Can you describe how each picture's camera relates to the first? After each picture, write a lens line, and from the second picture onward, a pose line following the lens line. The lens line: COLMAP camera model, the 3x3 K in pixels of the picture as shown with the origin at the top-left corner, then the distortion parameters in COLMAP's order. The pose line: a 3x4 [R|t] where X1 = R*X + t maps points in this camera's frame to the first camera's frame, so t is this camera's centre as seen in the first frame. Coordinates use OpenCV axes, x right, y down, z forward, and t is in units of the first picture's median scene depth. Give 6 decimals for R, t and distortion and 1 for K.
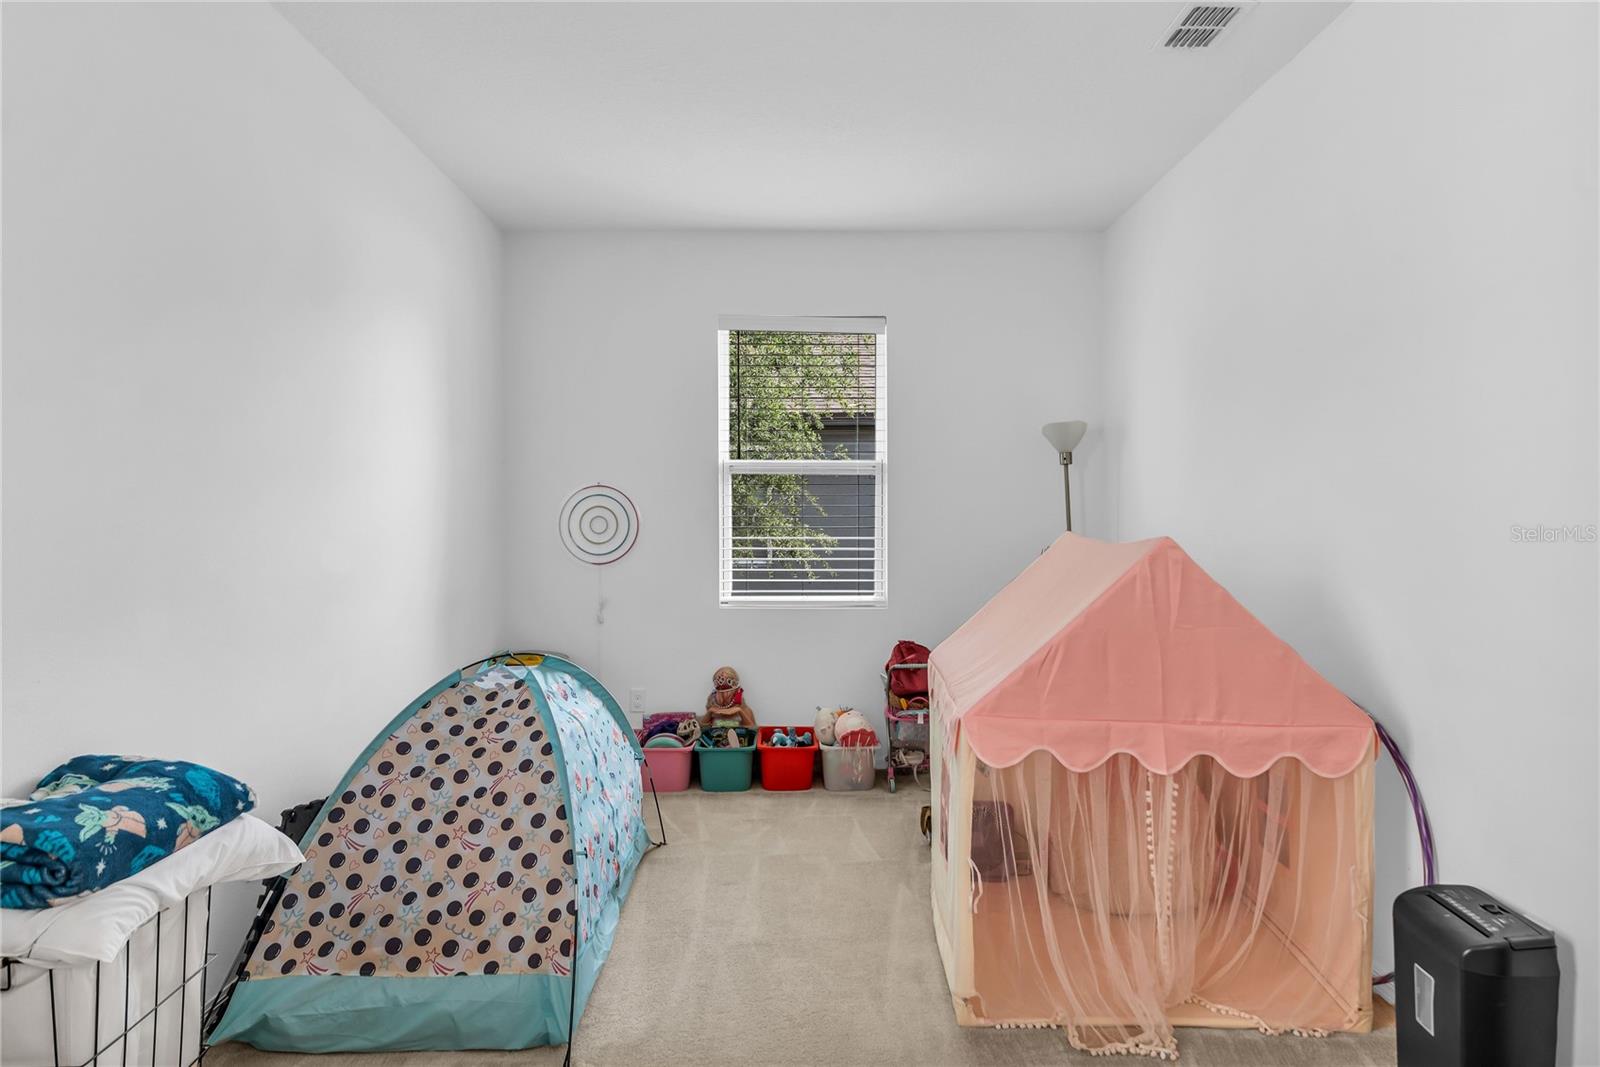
lens RADIAL K [[745.7, 0, 800.0], [0, 745.7, 533.5], [0, 0, 1]] dist [0.009021, 0.000106]
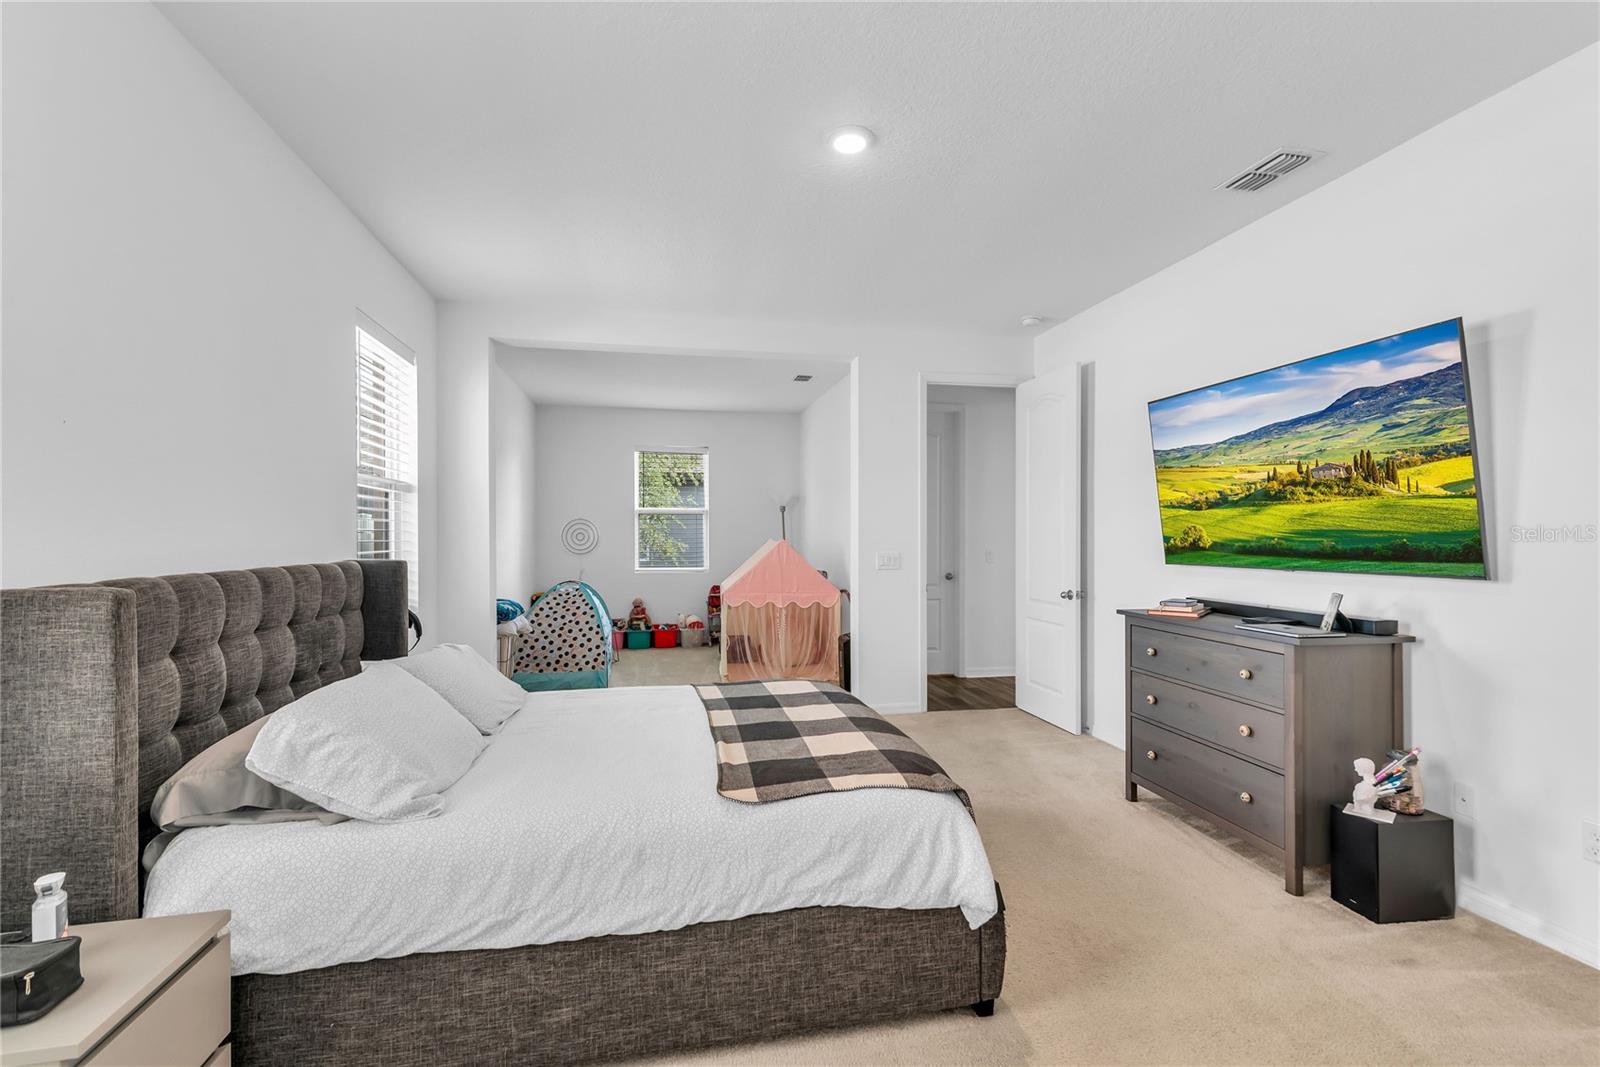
lens RADIAL K [[719.8, 0, 800.0], [0, 719.8, 533.5], [0, 0, 1]] dist [0.012683, 0.000086]
pose [[0.979814, 0.001391, 0.199905, -0.089281], [0.003105, 0.999749, -0.022178, 0.048737], [-0.199885, 0.022351, 0.979564, -2.102751]]
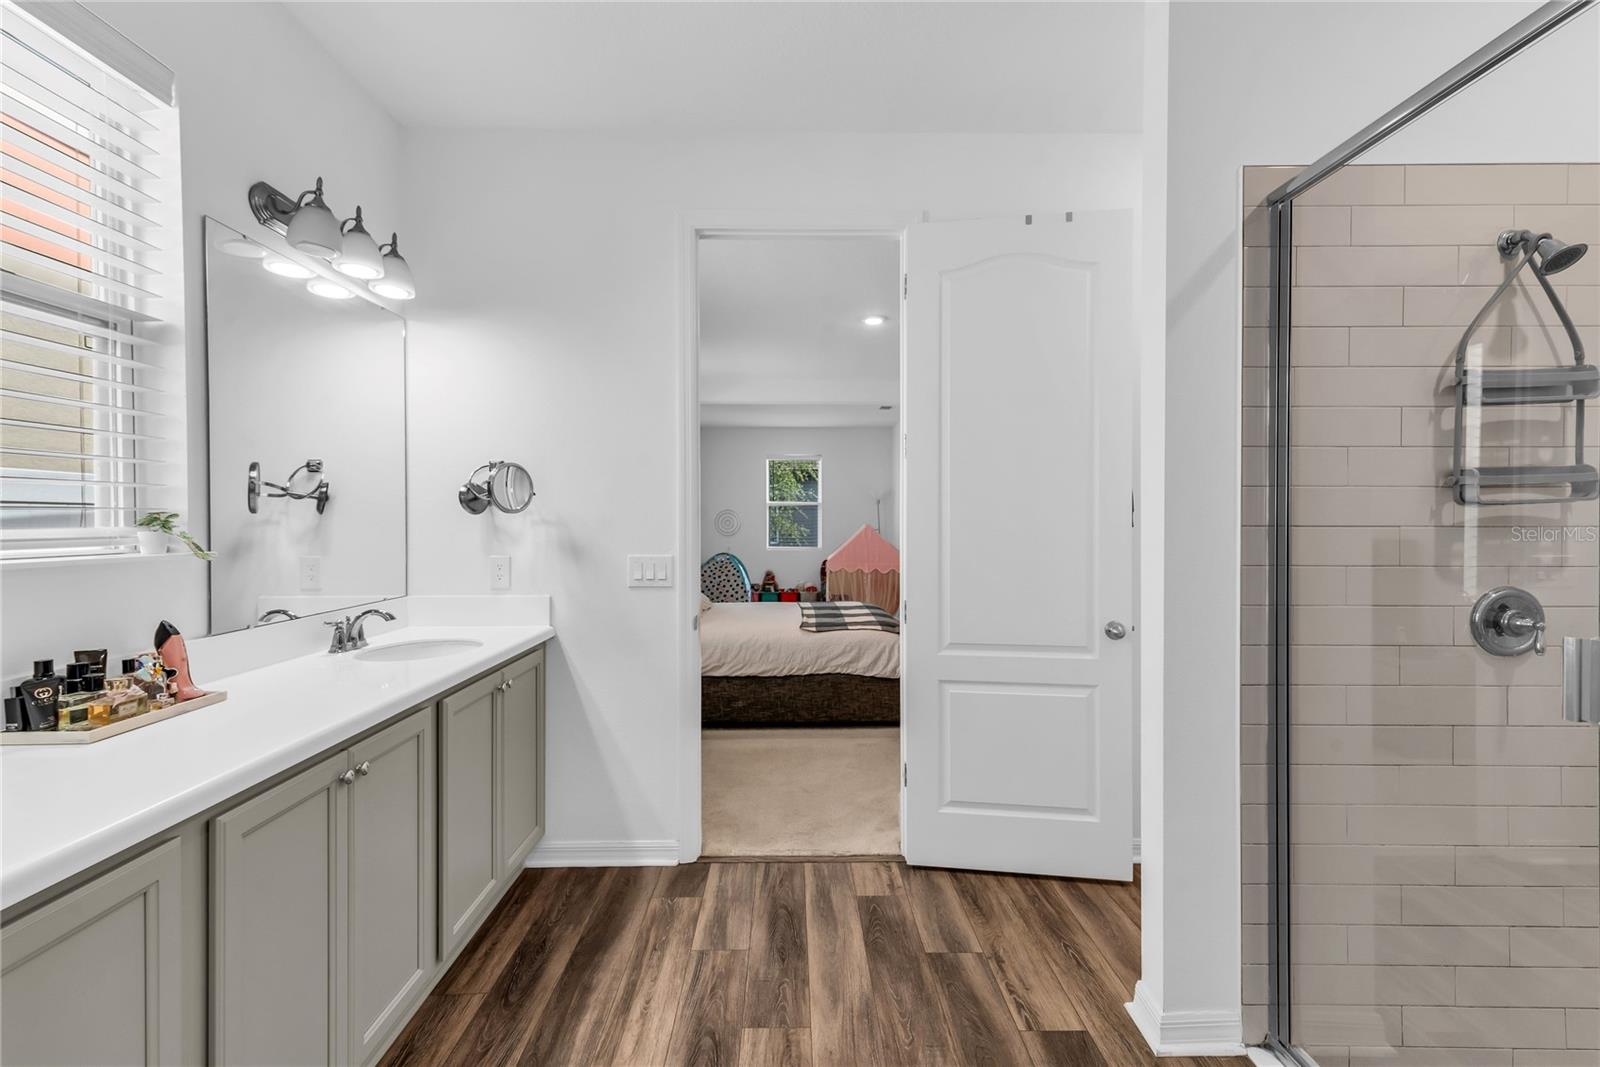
lens RADIAL K [[897.7, 0, 804.1], [0, 897.7, 527.2], [0, 0, 1]] dist [0.003725, 0.000149]
pose [[0.999869, 0.001387, 0.016134, -0.024005], [-0.001126, 0.999869, -0.016166, 0.108158], [-0.016154, 0.016146, 0.999739, -4.471312]]
